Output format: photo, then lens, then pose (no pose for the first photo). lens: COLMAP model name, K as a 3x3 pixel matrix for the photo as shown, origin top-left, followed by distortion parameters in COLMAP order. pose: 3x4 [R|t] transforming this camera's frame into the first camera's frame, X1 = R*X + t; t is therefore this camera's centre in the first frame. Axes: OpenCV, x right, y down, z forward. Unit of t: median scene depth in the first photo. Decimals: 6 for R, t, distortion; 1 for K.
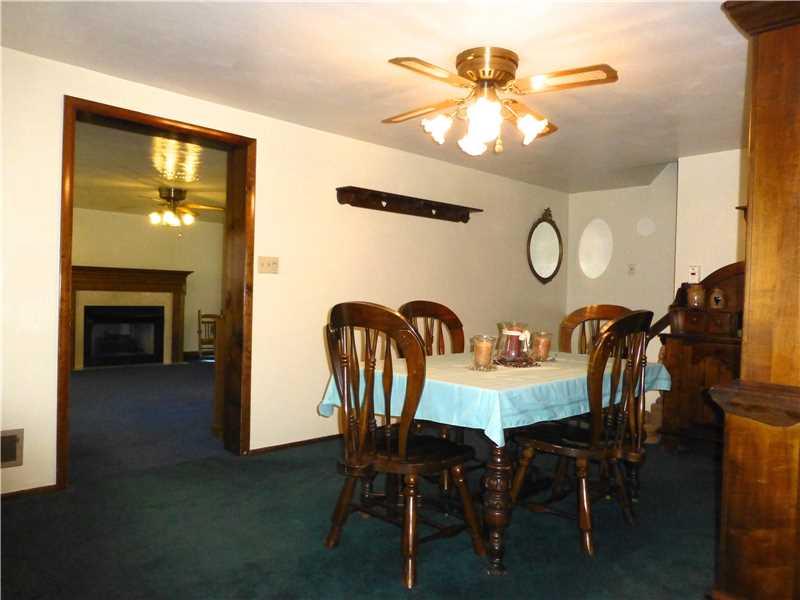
lens RADIAL K [[587.8, 0, 401.3], [0, 587.8, 298.4], [0, 0, 1]] dist [-0.007982, 0.006738]
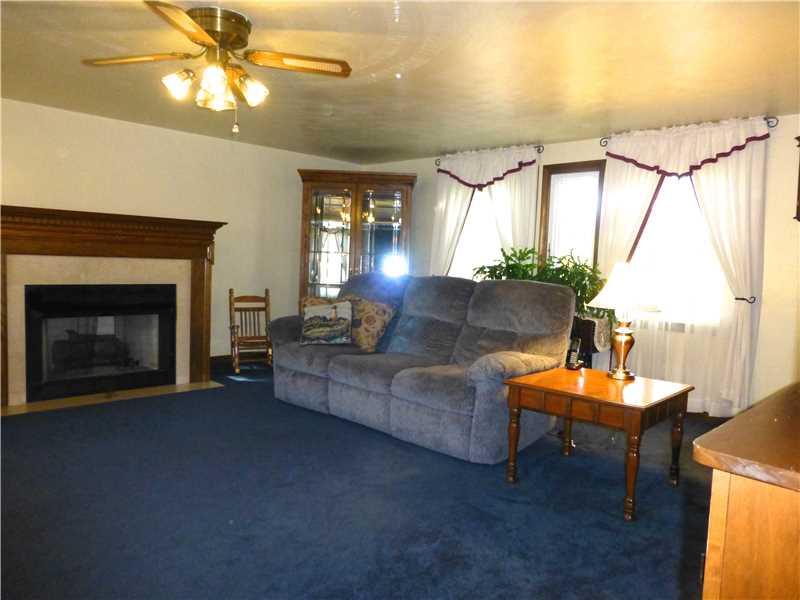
lens RADIAL K [[587.8, 0, 399.4], [0, 587.8, 295.8], [0, 0, 1]] dist [-0.007982, 0.006738]
pose [[0.999613, 0.017276, 0.021784, -0.202512], [-0.018496, 0.998197, 0.057106, -0.011615], [-0.020758, -0.057487, 0.998130, 0.433733]]
